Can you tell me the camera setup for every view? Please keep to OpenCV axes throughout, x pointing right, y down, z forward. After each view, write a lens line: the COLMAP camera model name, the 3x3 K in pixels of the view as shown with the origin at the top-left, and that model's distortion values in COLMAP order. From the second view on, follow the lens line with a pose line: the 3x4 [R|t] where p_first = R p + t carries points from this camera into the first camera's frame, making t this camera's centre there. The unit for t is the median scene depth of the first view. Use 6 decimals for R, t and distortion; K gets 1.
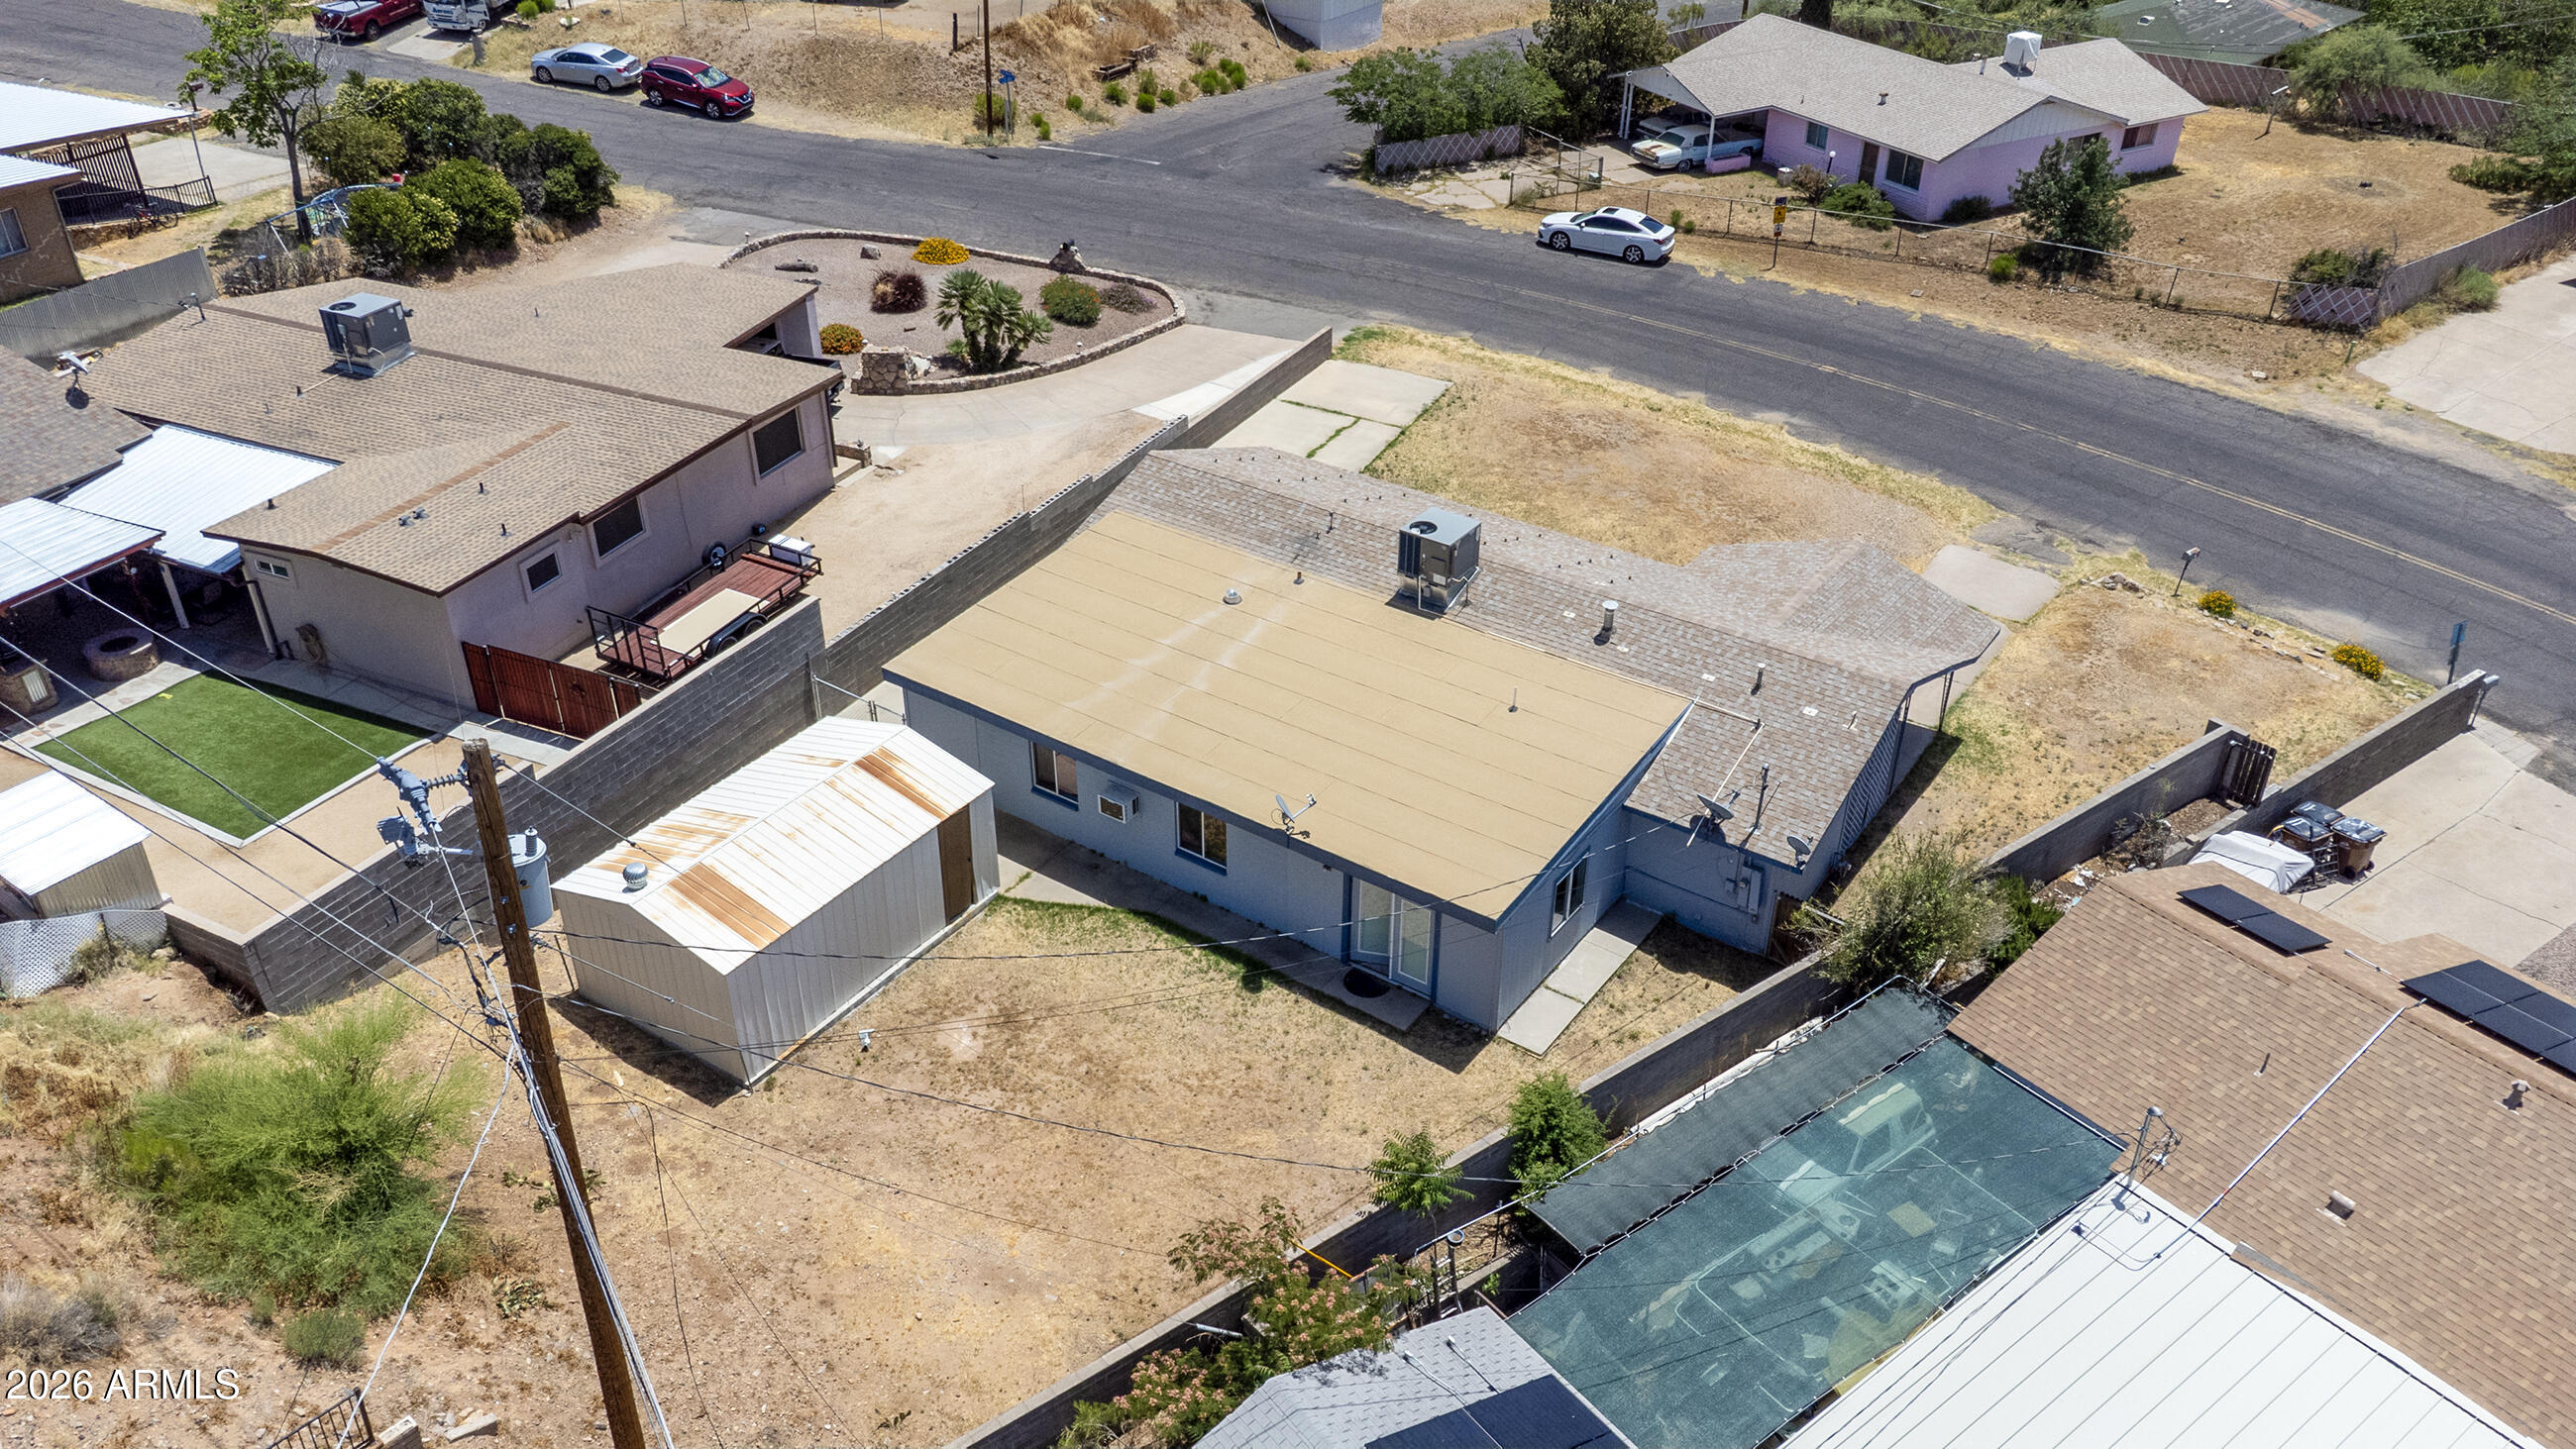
lens RADIAL K [[1931.7, 0, 1289.2], [0, 1931.7, 713.4], [0, 0, 1]] dist [0.006283, 0.080591]
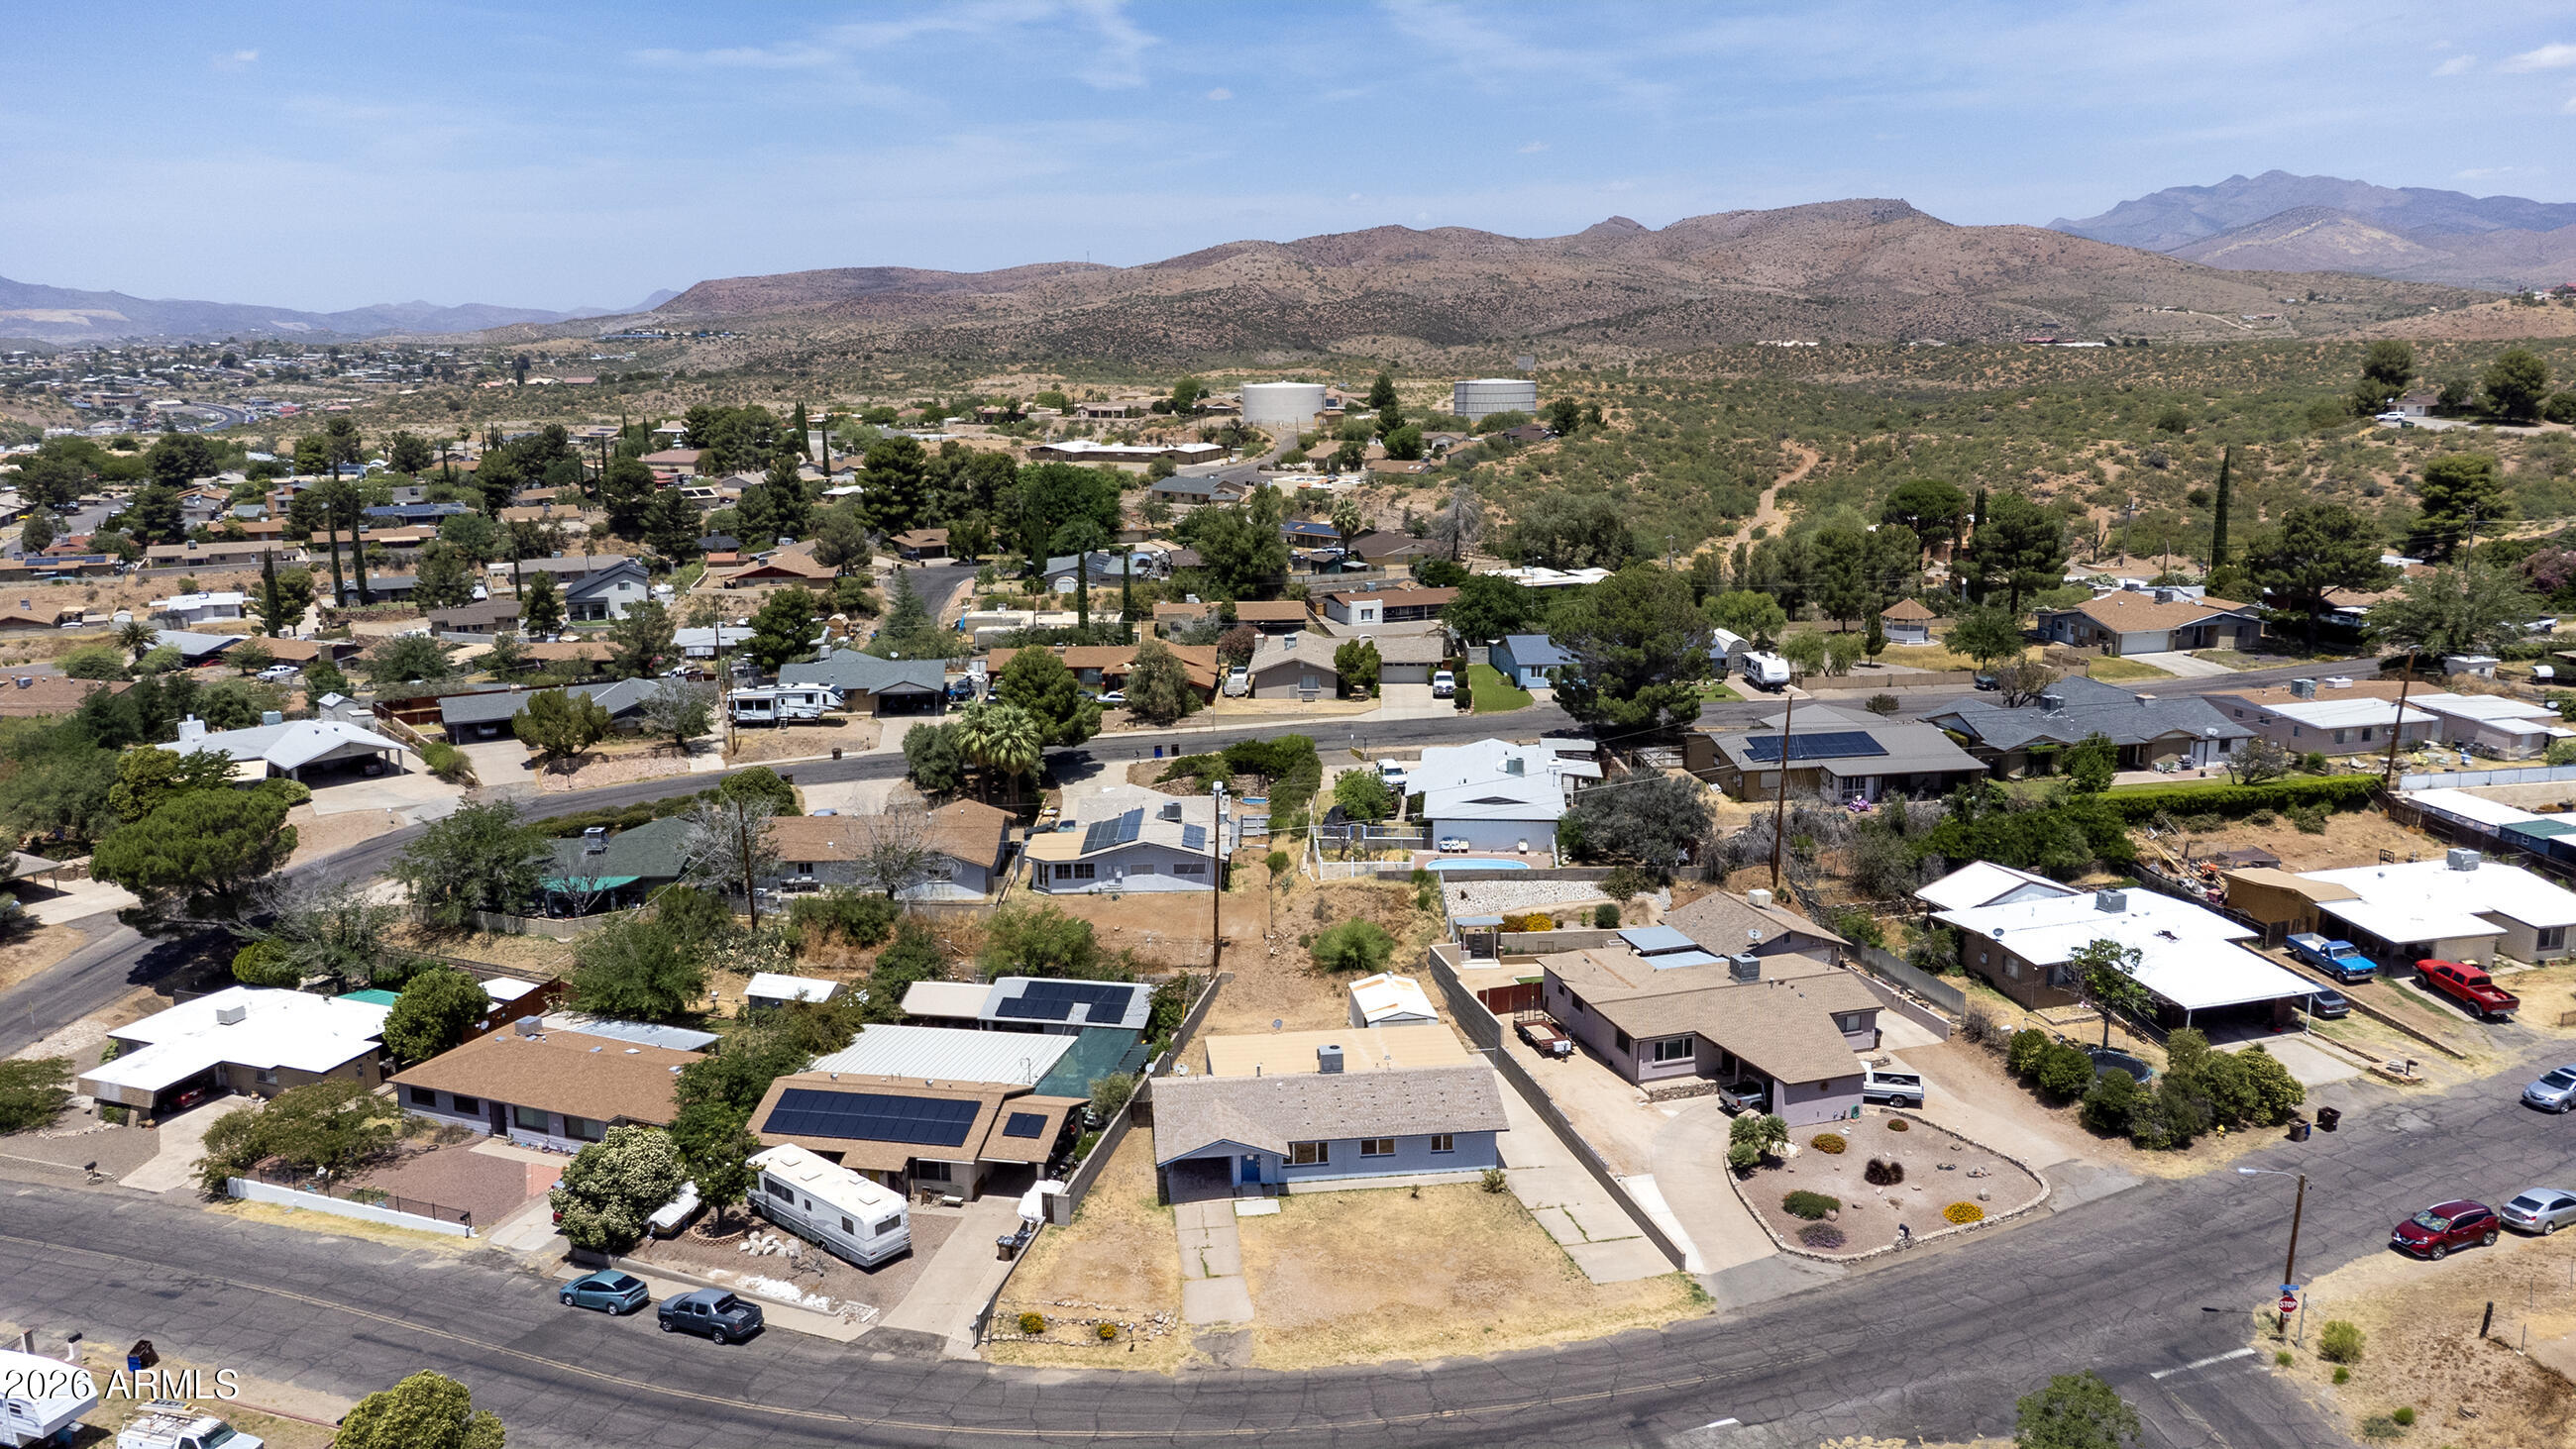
lens RADIAL K [[1931.7, 0, 1289.2], [0, 1931.7, 713.4], [0, 0, 1]] dist [0.006283, 0.080591]
pose [[-0.745573, 0.144296, -0.650614, 1.700142], [-0.344462, 0.752308, 0.561587, -1.832621], [0.570497, 0.642816, -0.511196, 1.952337]]
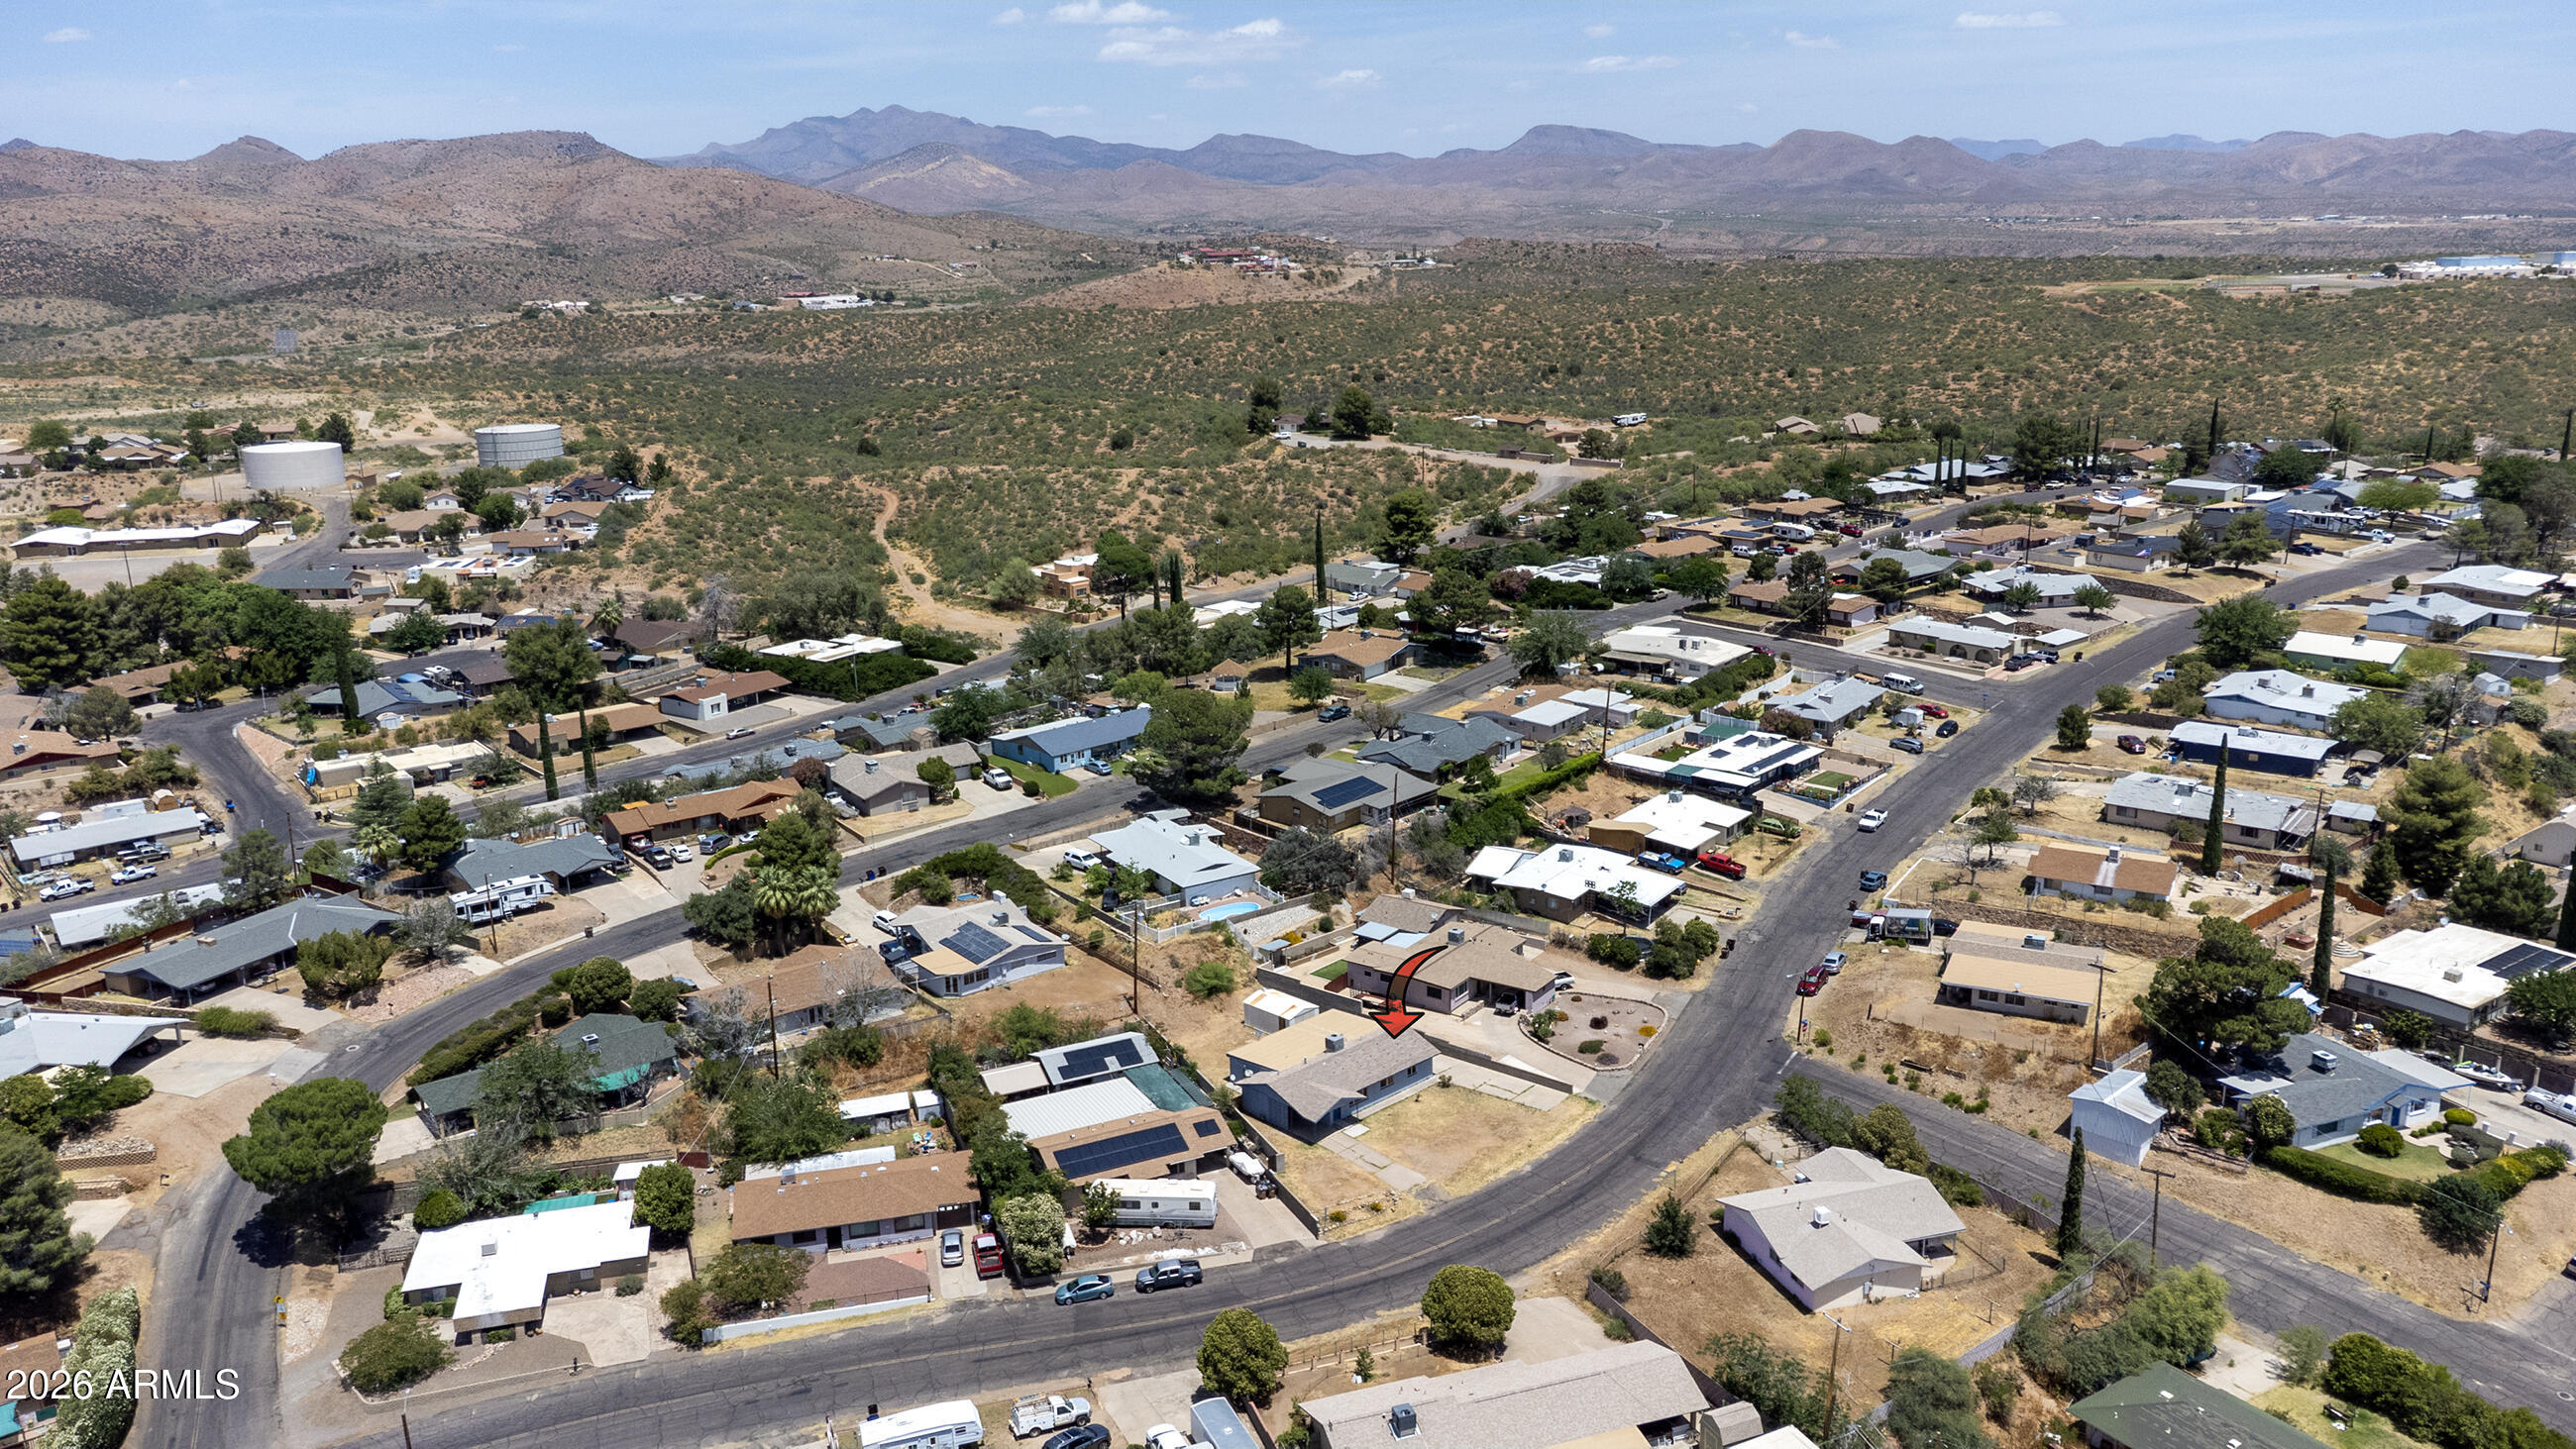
lens RADIAL K [[1931.7, 0, 1289.2], [0, 1931.7, 713.4], [0, 0, 1]] dist [0.006283, 0.080591]
pose [[-0.188878, 0.253846, -0.948624, 4.097356], [-0.502978, 0.804669, 0.315471, -2.035447], [0.843409, 0.536722, -0.024305, 0.594525]]
